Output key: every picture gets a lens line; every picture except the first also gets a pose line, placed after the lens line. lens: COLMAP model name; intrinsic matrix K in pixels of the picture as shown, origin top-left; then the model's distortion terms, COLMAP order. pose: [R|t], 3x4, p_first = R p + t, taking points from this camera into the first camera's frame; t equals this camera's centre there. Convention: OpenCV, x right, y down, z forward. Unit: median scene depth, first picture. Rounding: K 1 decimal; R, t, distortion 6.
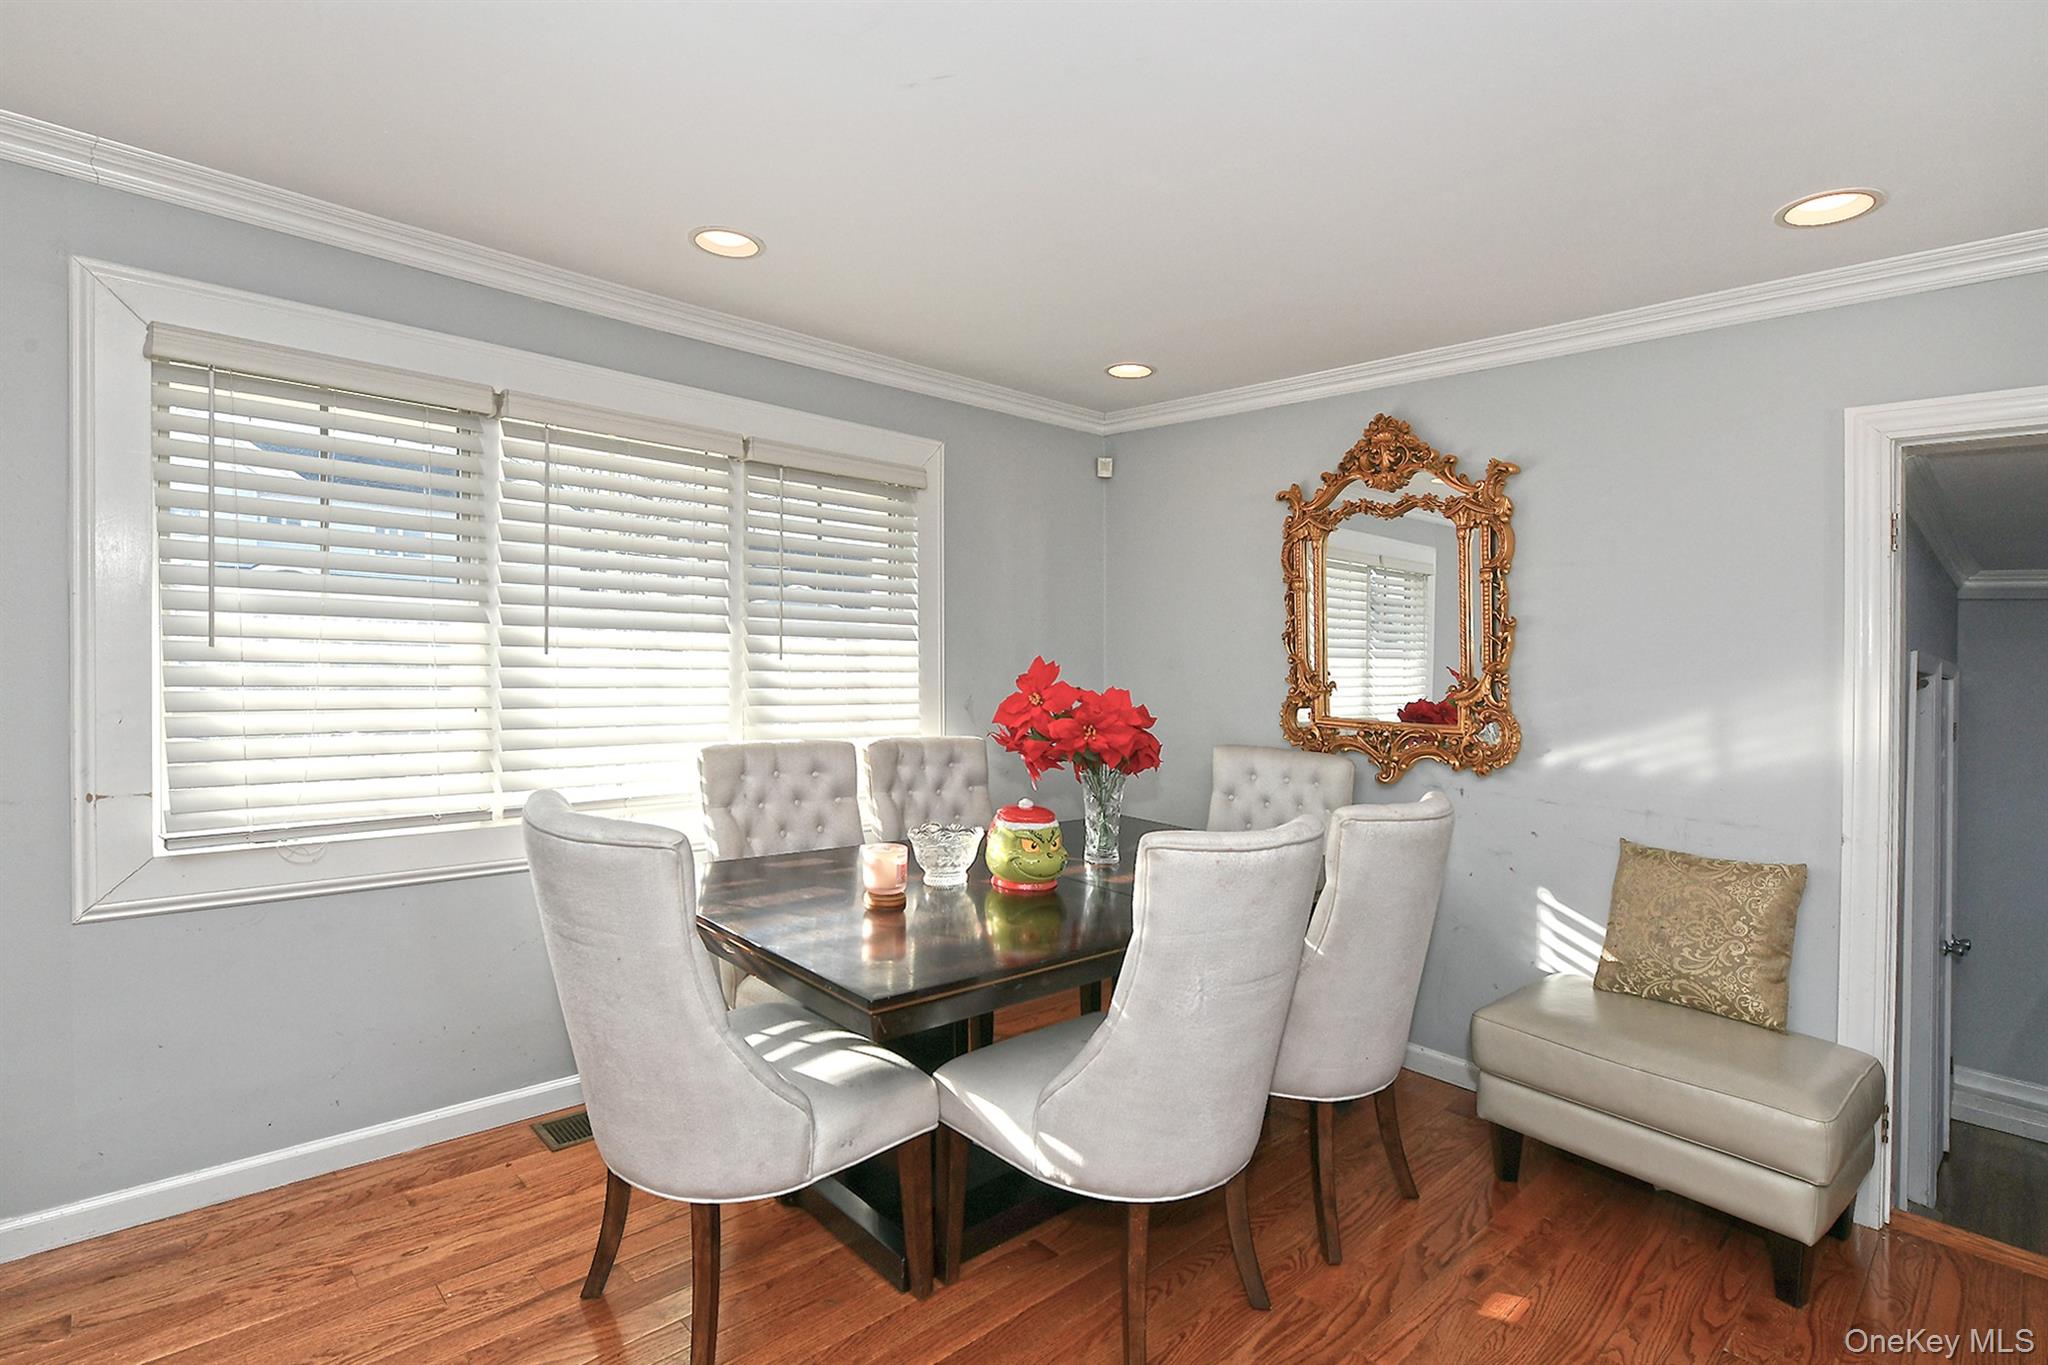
lens RADIAL K [[998.5, 0, 1024.5], [0, 998.5, 694.6], [0, 0, 1]] dist [-0.000314, -0.000089]
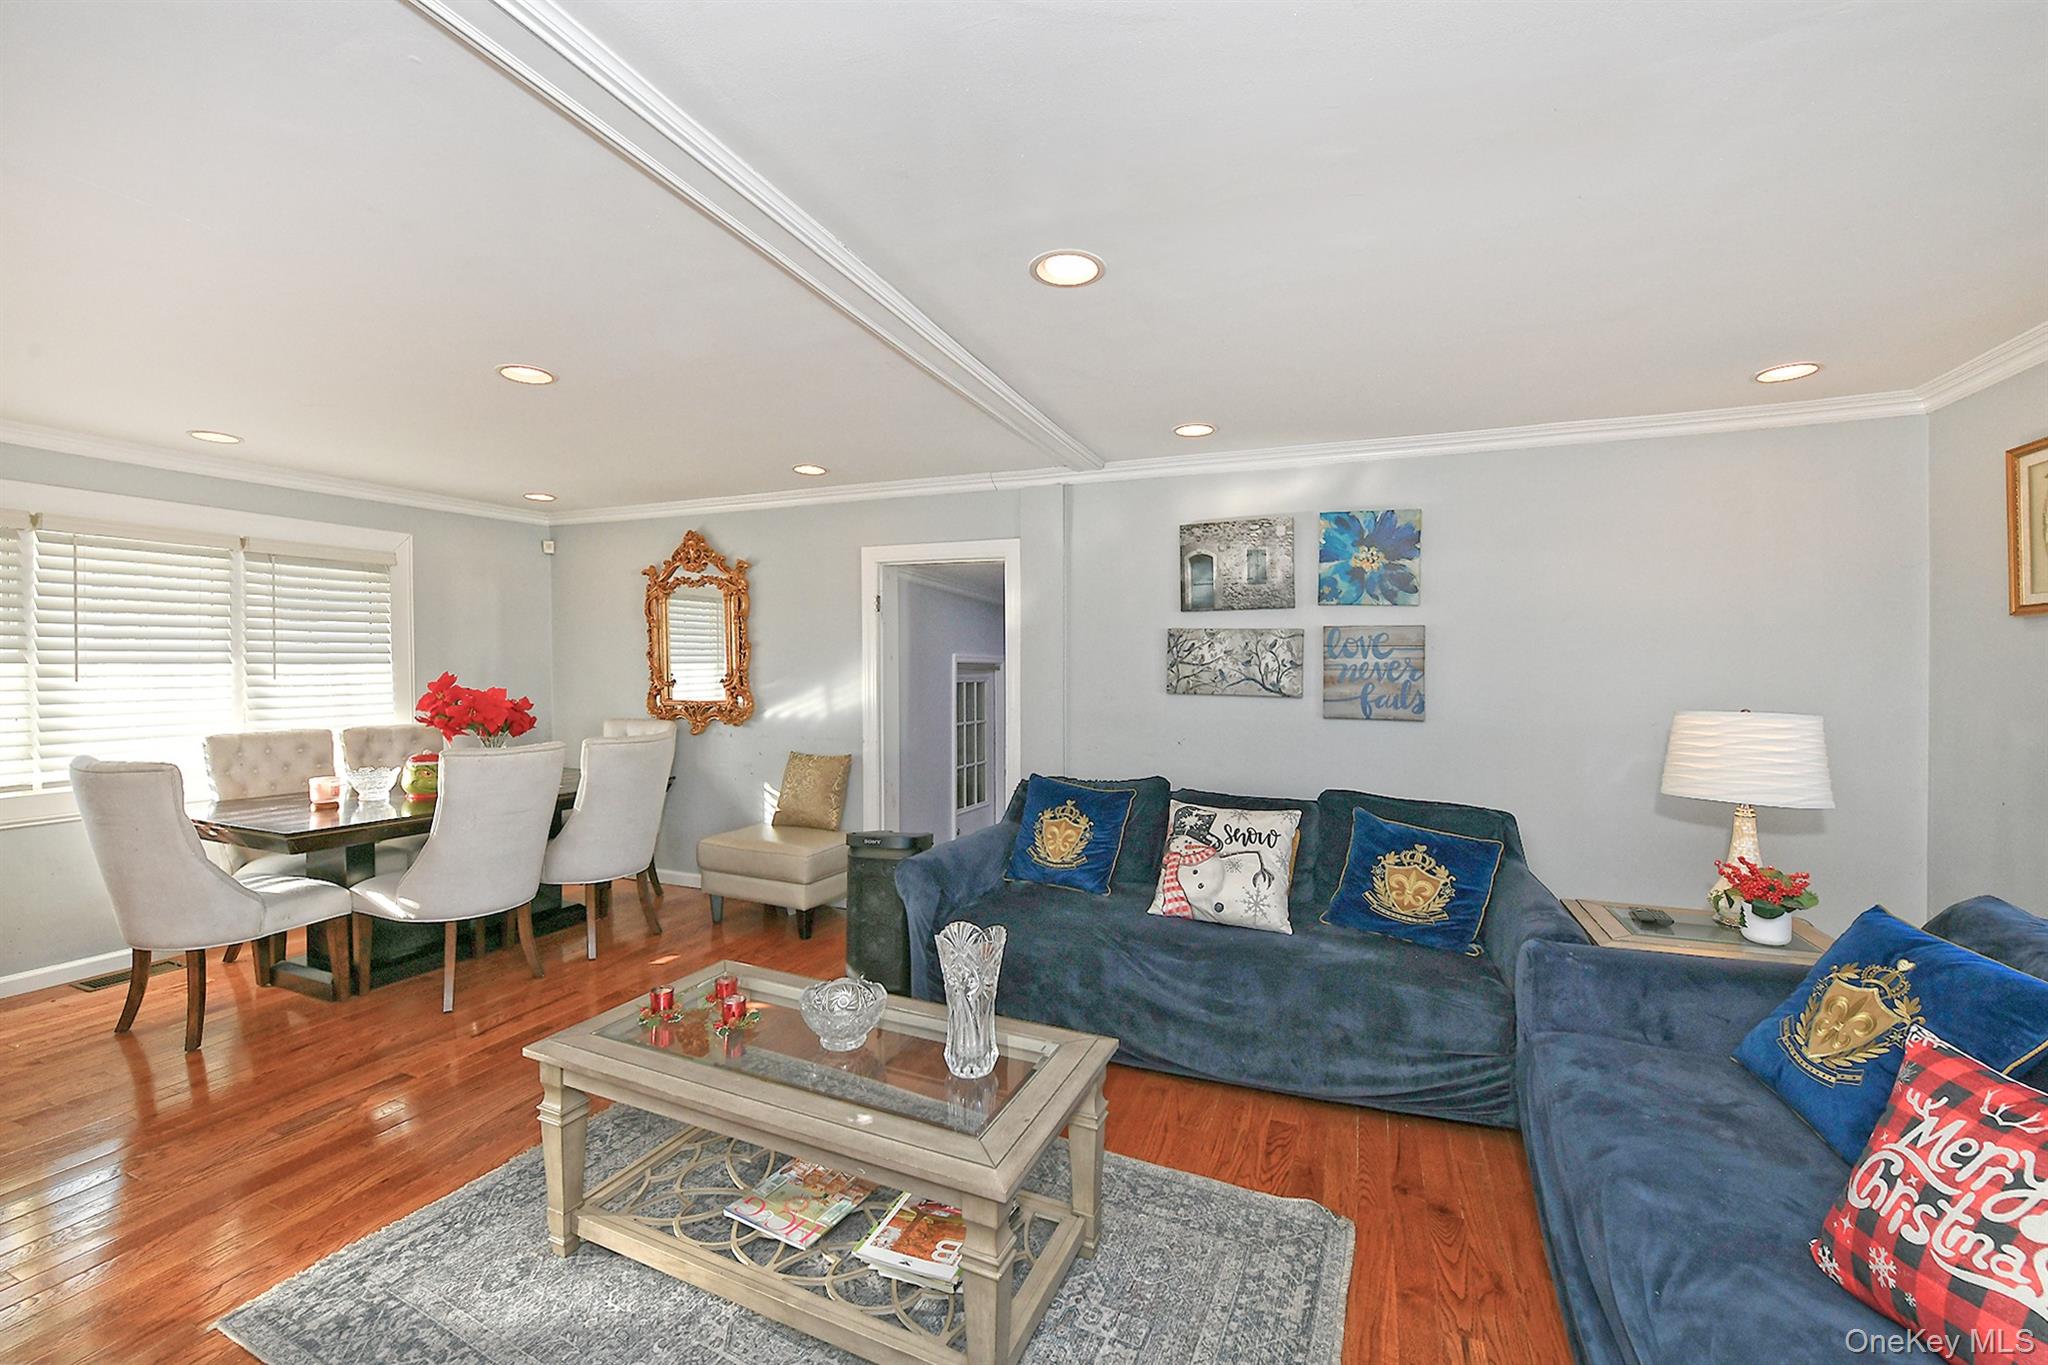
lens RADIAL K [[853.7, 0, 1016.6], [0, 853.7, 663.8], [0, 0, 1]] dist [-0.004744, -0.001242]
pose [[0.918412, -0.033640, 0.394192, 0.327354], [0.047055, 0.998594, -0.024411, 0.030407], [-0.392816, 0.040967, 0.918704, -0.744477]]
